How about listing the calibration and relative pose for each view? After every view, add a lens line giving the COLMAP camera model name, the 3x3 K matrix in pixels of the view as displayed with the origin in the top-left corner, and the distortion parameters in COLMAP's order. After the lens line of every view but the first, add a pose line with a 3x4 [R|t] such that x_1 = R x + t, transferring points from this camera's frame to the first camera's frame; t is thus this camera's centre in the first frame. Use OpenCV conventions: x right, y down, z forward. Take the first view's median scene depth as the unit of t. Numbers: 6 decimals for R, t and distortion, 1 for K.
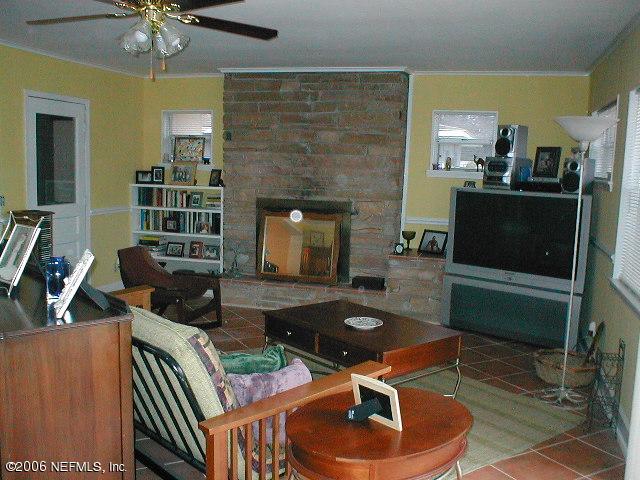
lens RADIAL K [[641.8, 0, 319.7], [0, 641.8, 249.6], [0, 0, 1]] dist [-0.150782, 0.167947]
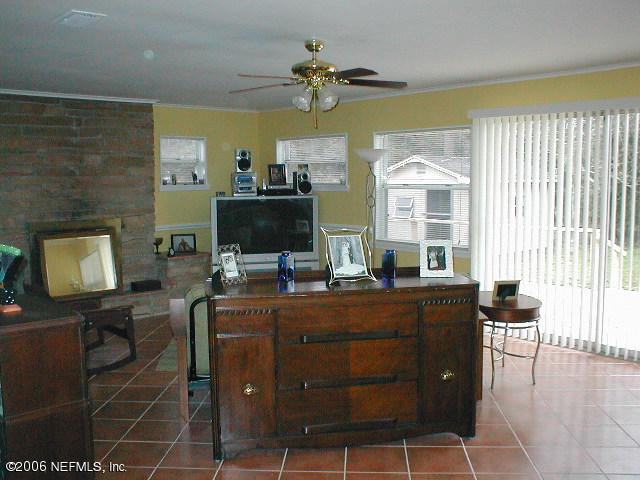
lens RADIAL K [[641.8, 0, 319.7], [0, 641.8, 249.6], [0, 0, 1]] dist [-0.150782, 0.167947]
pose [[0.527683, -0.131990, 0.839124, -0.689462], [0.136729, 0.988171, 0.069452, -0.047588], [-0.838365, 0.078084, 0.539488, 0.114584]]
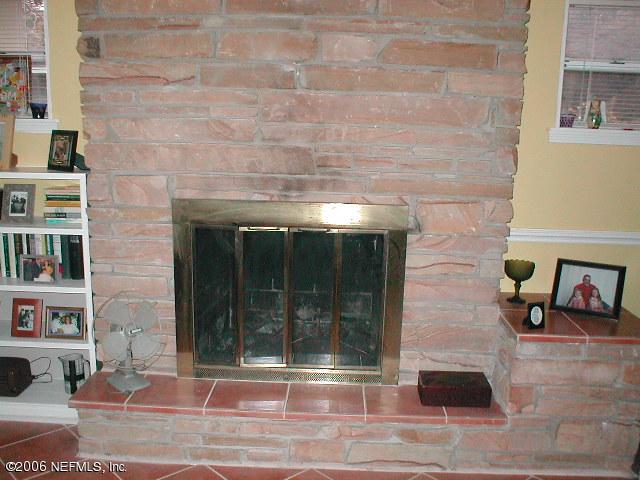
lens RADIAL K [[641.8, 0, 319.7], [0, 641.8, 249.6], [0, 0, 1]] dist [-0.150782, 0.167947]
pose [[0.969969, -0.055719, 0.236761, -0.107876], [0.036744, 0.995804, 0.083817, -0.080951], [-0.240437, -0.072600, 0.967946, 0.591642]]
